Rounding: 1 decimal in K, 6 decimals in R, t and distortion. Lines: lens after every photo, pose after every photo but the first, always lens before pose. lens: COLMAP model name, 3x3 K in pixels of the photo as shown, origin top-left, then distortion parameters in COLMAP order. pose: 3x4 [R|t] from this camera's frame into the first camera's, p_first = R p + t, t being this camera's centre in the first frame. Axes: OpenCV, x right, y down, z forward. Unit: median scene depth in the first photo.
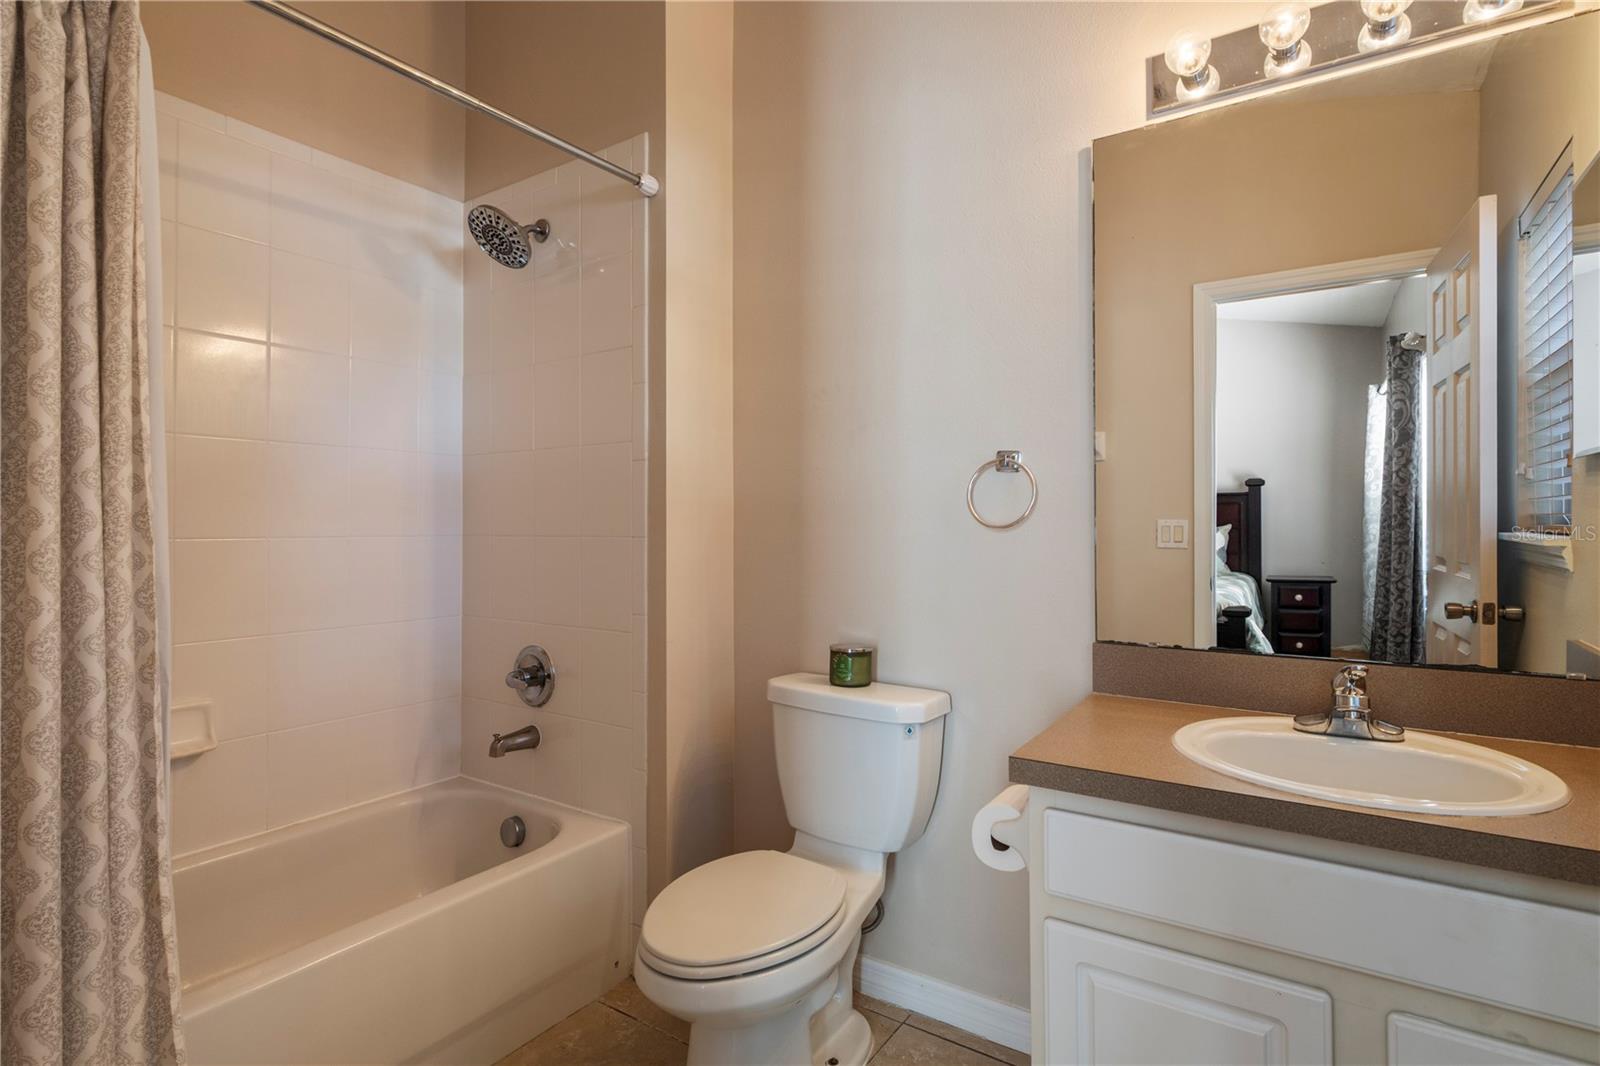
lens RADIAL K [[786.9, 0, 800.0], [0, 786.9, 533.0], [0, 0, 1]] dist [0.019423, 0.000304]
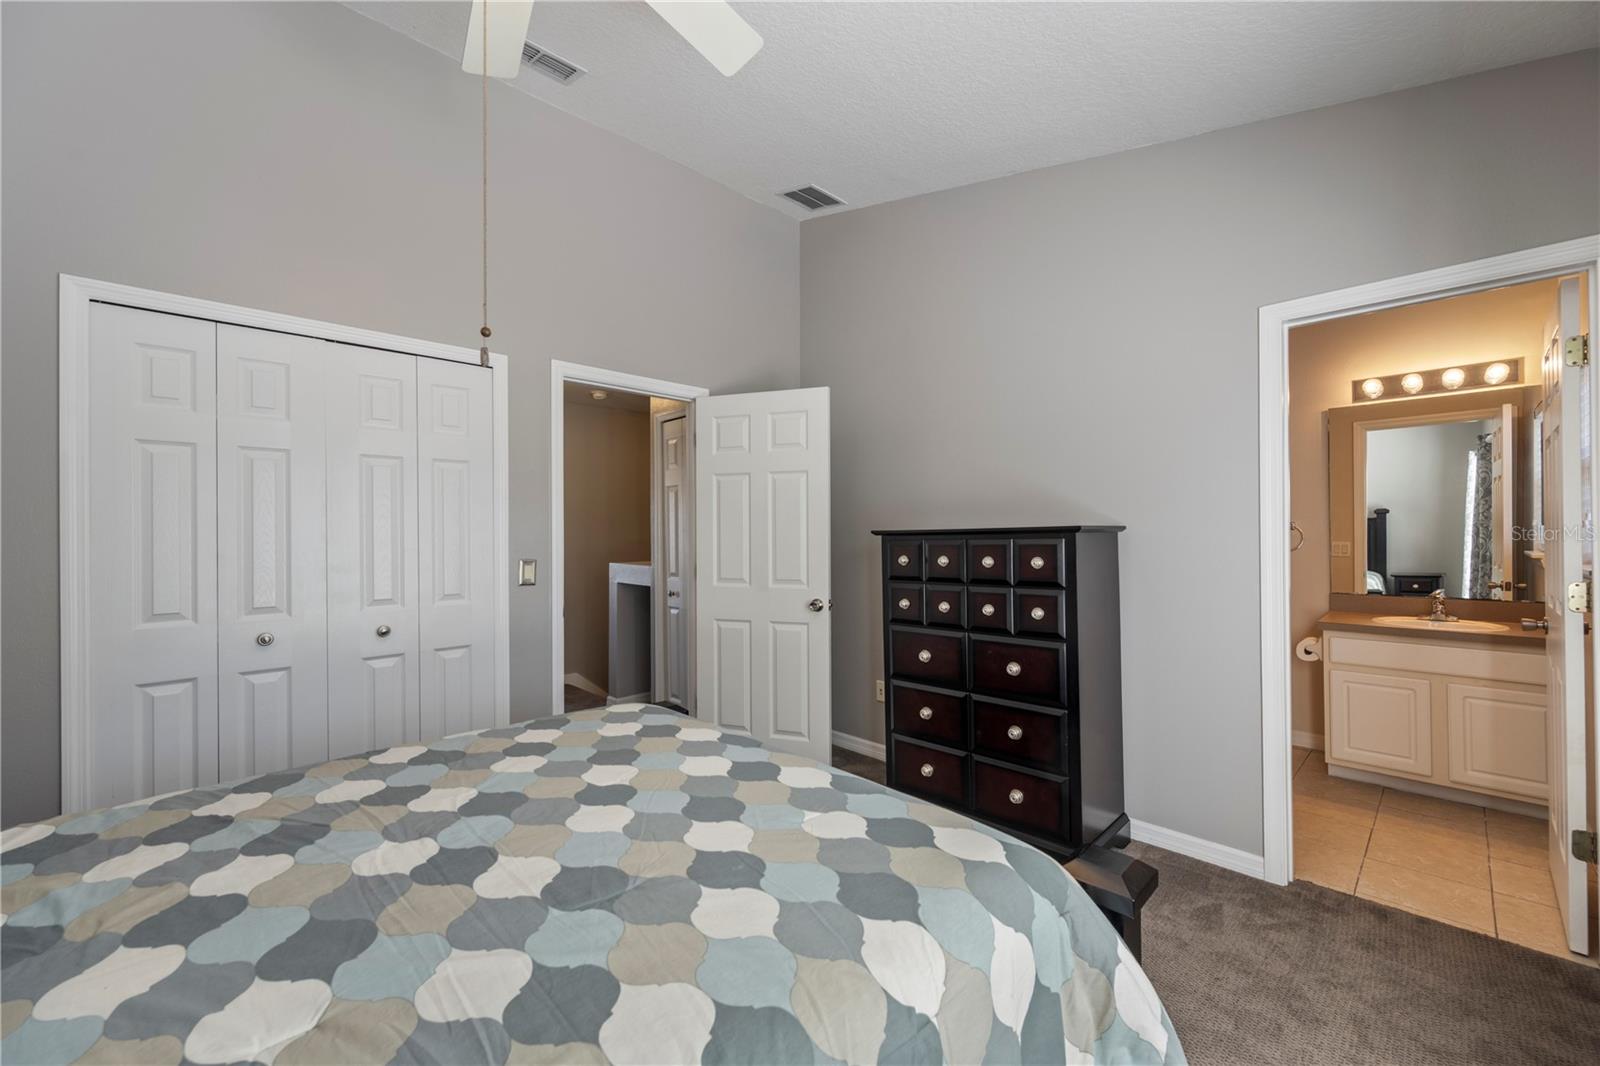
lens RADIAL K [[621.9, 0, 800.0], [0, 621.9, 533.0], [0, 0, 1]] dist [0.000597, 0.000058]
pose [[0.976840, 0.001305, -0.213967, -0.505146], [-0.001969, 0.999994, -0.002893, -0.031618], [0.213962, 0.003247, 0.976837, -0.786841]]
